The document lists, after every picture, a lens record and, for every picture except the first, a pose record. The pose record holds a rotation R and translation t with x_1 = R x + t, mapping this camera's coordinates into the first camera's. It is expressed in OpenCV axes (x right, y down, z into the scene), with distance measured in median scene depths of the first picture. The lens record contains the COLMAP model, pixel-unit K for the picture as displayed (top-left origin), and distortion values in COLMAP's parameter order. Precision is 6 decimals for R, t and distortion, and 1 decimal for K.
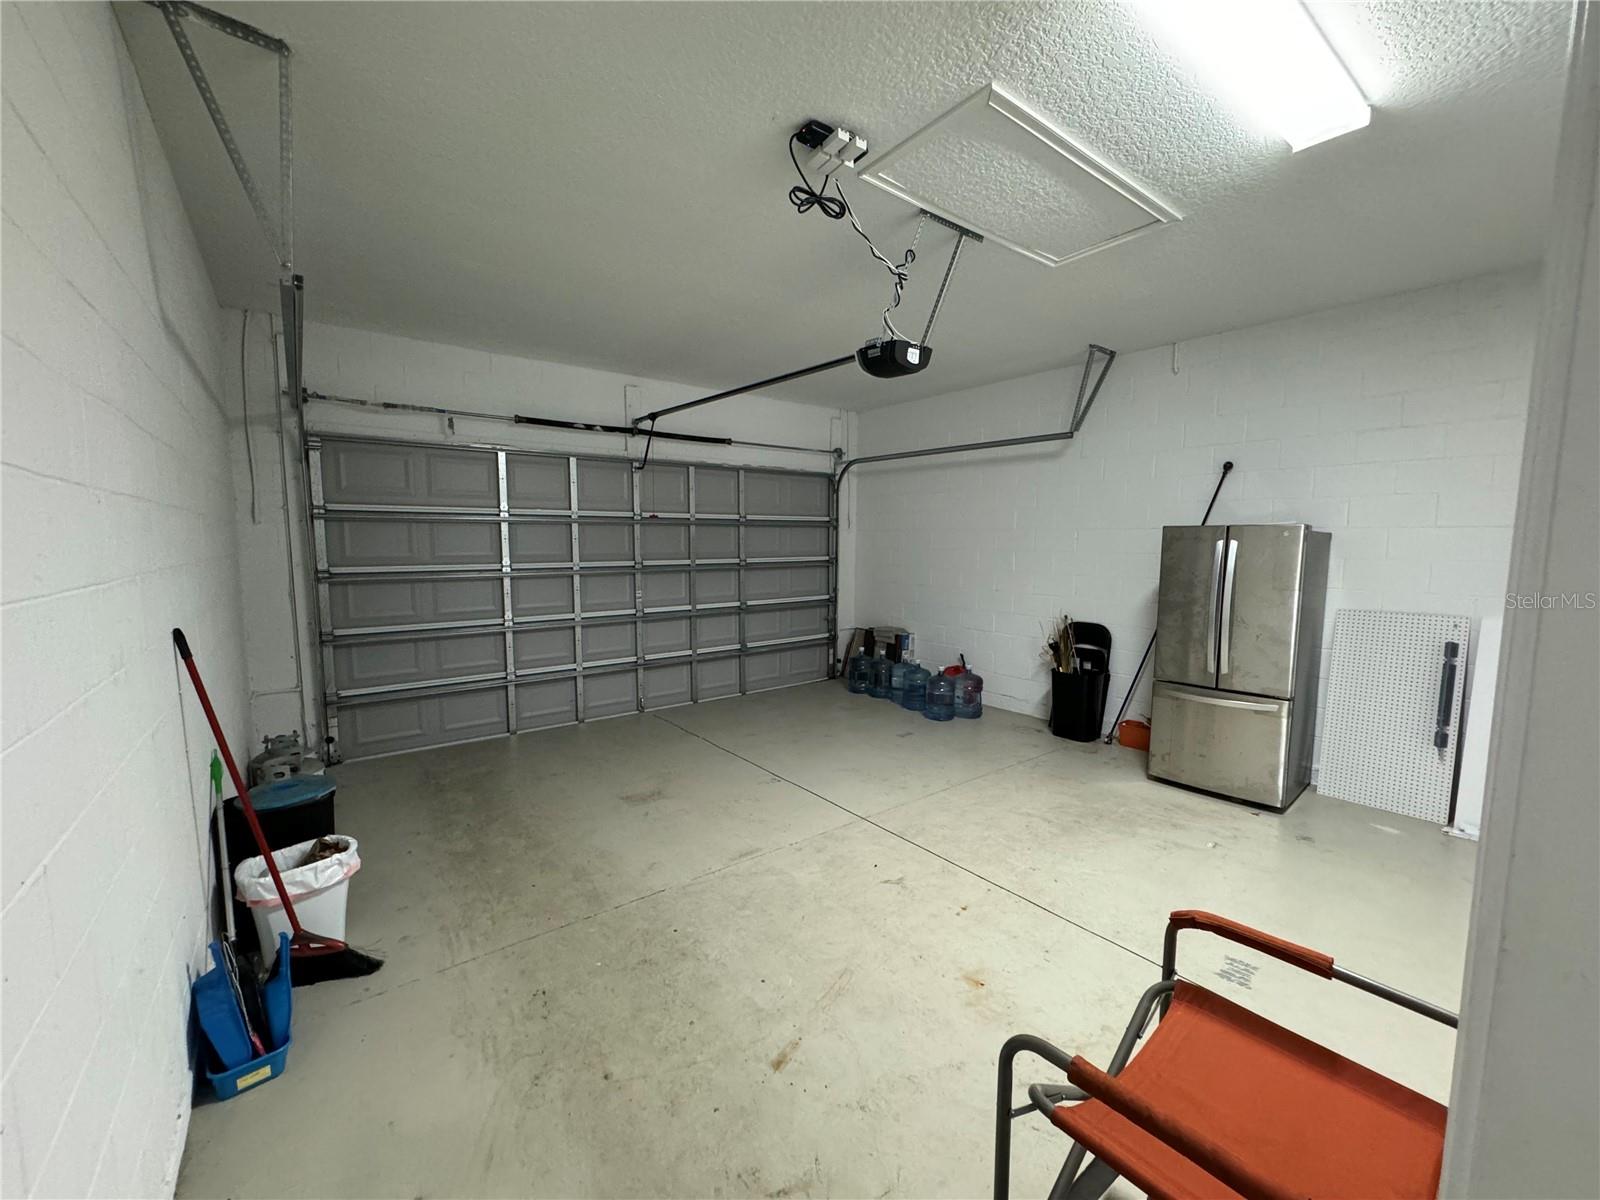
lens RADIAL K [[638.1, 0, 802.6], [0, 638.1, 606.7], [0, 0, 1]] dist [-0.002681, 0.000455]
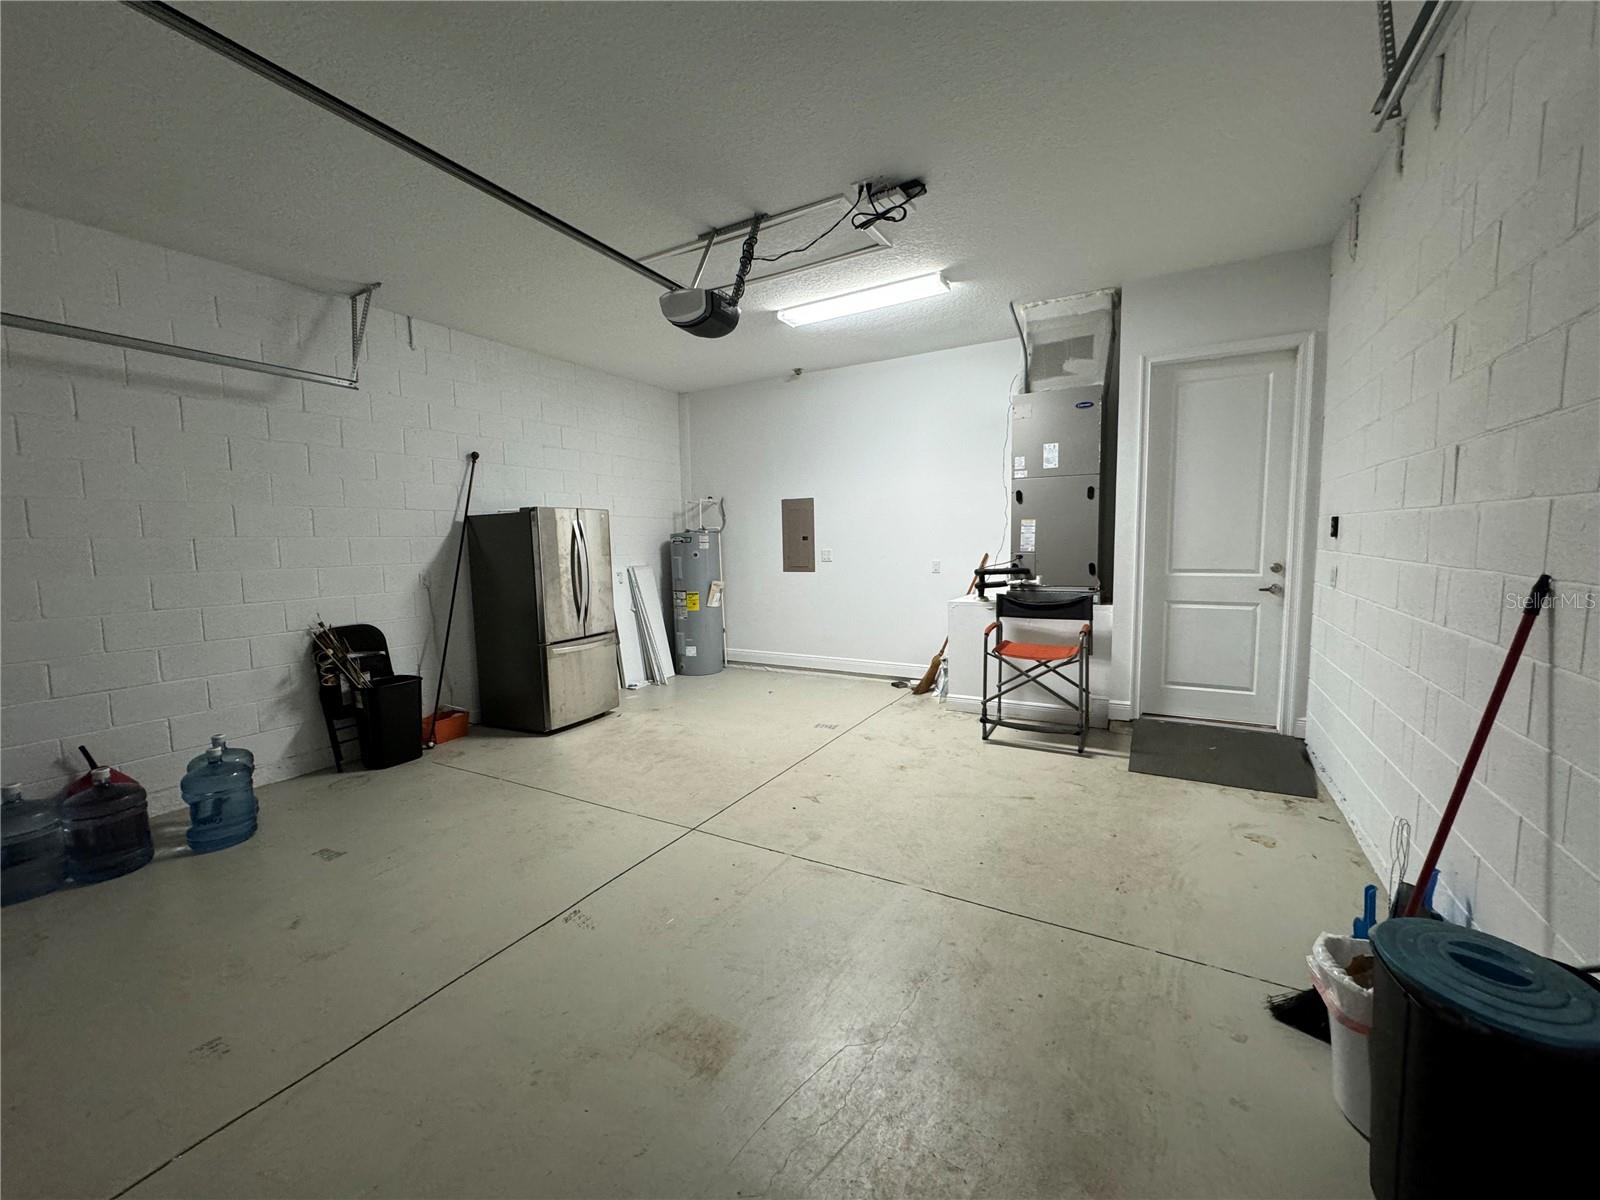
lens RADIAL K [[638.1, 0, 803.2], [0, 638.1, 596.2], [0, 0, 1]] dist [-0.002681, 0.000455]
pose [[-0.385846, -0.084526, 0.918683, -0.781342], [0.113577, 0.983867, 0.138226, -0.088022], [-0.915545, 0.157675, -0.370021, 1.214027]]
